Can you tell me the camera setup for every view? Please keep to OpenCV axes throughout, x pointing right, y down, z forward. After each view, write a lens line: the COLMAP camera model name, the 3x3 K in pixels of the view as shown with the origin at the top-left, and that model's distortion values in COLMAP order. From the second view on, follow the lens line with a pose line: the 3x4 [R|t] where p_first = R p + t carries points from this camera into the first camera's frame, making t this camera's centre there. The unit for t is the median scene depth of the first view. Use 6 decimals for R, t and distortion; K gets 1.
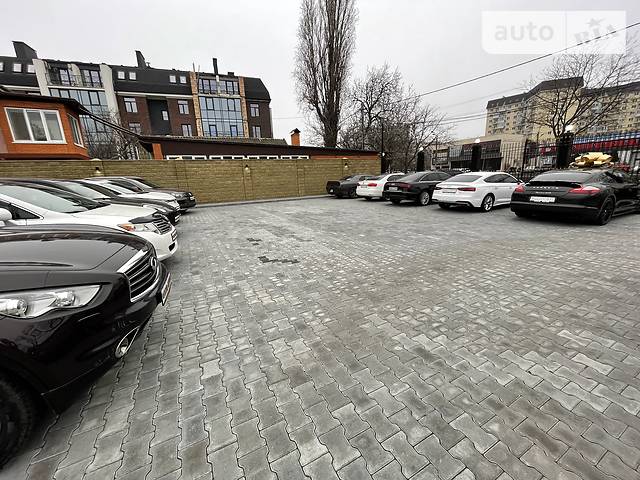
lens RADIAL K [[256.9, 0, 320.4], [0, 256.9, 239.1], [0, 0, 1]] dist [-0.005864, -0.000073]
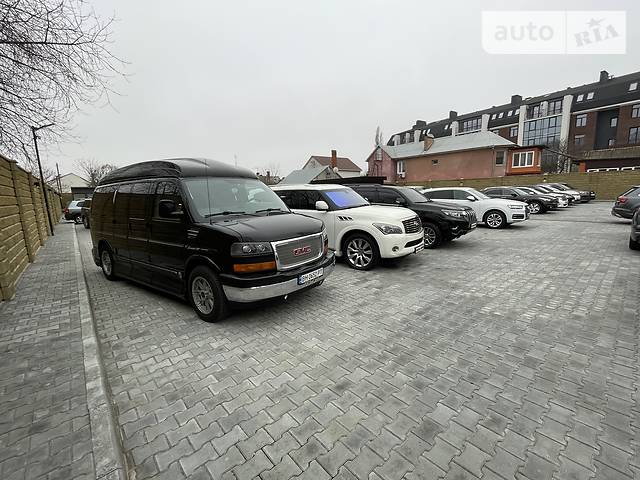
lens RADIAL K [[281.4, 0, 330.7], [0, 281.4, 235.5], [0, 0, 1]] dist [0.002263, 0.000469]
pose [[0.260489, 0.186161, -0.947359, 0.345112], [-0.205726, 0.969402, 0.133925, 0.083038], [0.943304, 0.160010, 0.290817, -0.459504]]
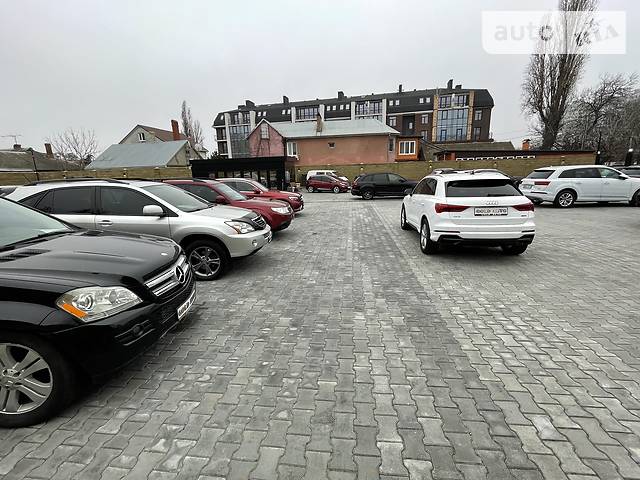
lens RADIAL K [[281.4, 0, 330.7], [0, 281.4, 235.5], [0, 0, 1]] dist [0.002263, 0.000469]
pose [[0.839863, 0.130044, -0.526990, -0.067698], [-0.129030, 0.990878, 0.038880, 0.148834], [0.527239, 0.035344, 0.848982, -0.643193]]
